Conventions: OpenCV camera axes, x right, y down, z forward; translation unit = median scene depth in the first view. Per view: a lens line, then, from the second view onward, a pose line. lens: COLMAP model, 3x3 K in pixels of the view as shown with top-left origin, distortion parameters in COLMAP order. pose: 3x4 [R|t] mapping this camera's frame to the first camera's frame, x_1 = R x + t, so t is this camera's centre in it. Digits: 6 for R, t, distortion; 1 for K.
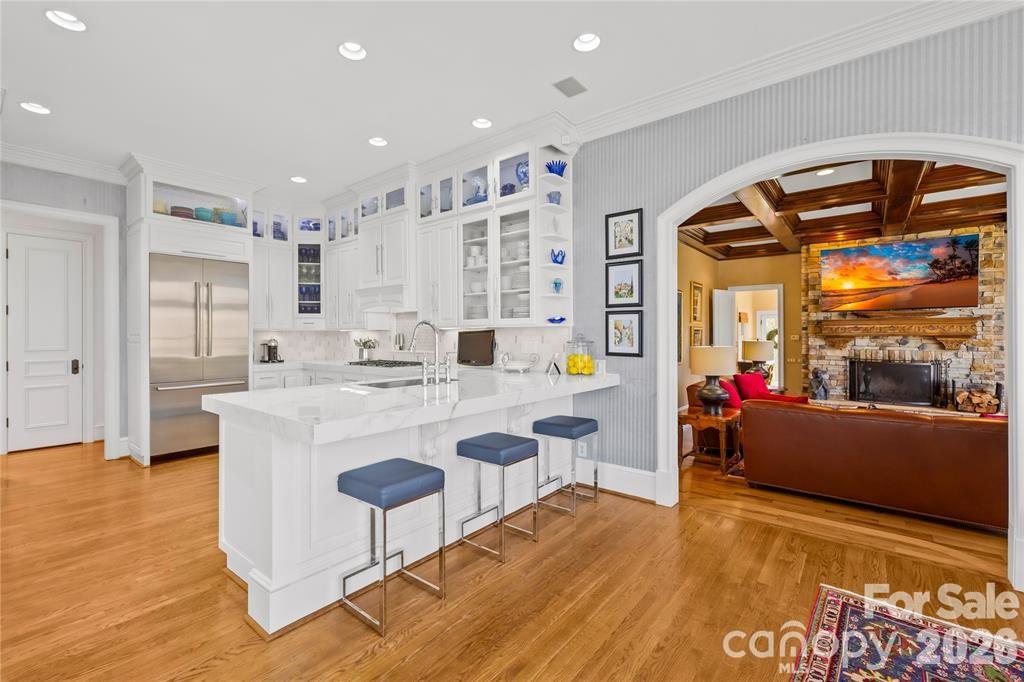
lens RADIAL K [[441.6, 0, 502.7], [0, 441.6, 332.2], [0, 0, 1]] dist [0.000111, -0.002048]
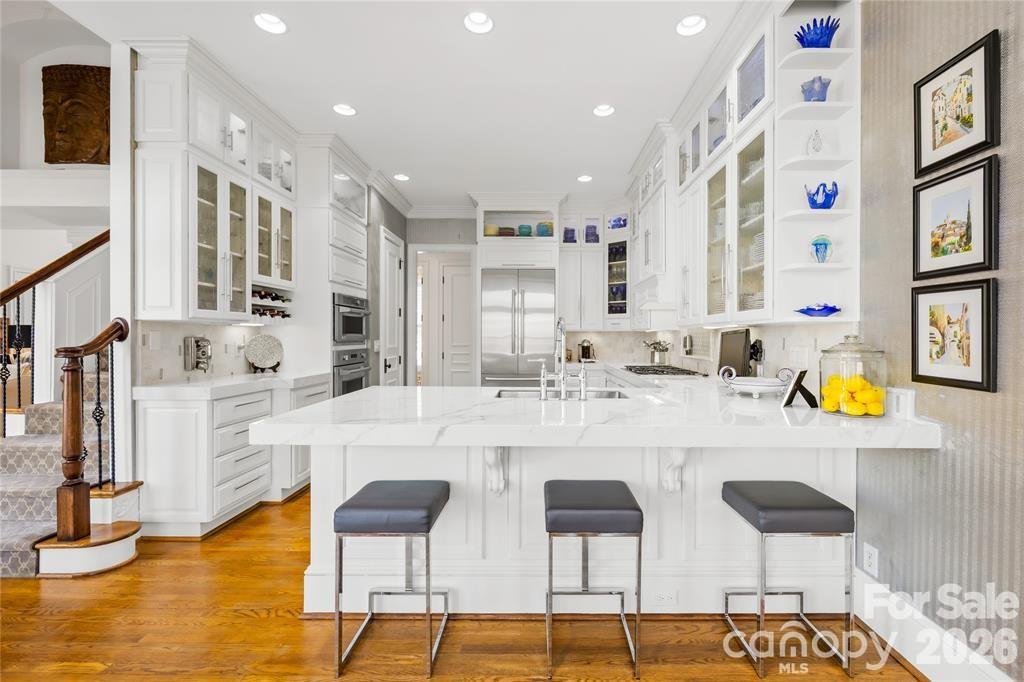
lens RADIAL K [[441.6, 0, 531.4], [0, 441.6, 343.6], [0, 0, 1]] dist [0.000111, -0.002048]
pose [[0.656237, 0.018099, -0.754338, 0.272595], [0.001796, 0.999672, 0.025548, -0.000528], [0.754553, -0.018121, 0.655989, 0.317511]]
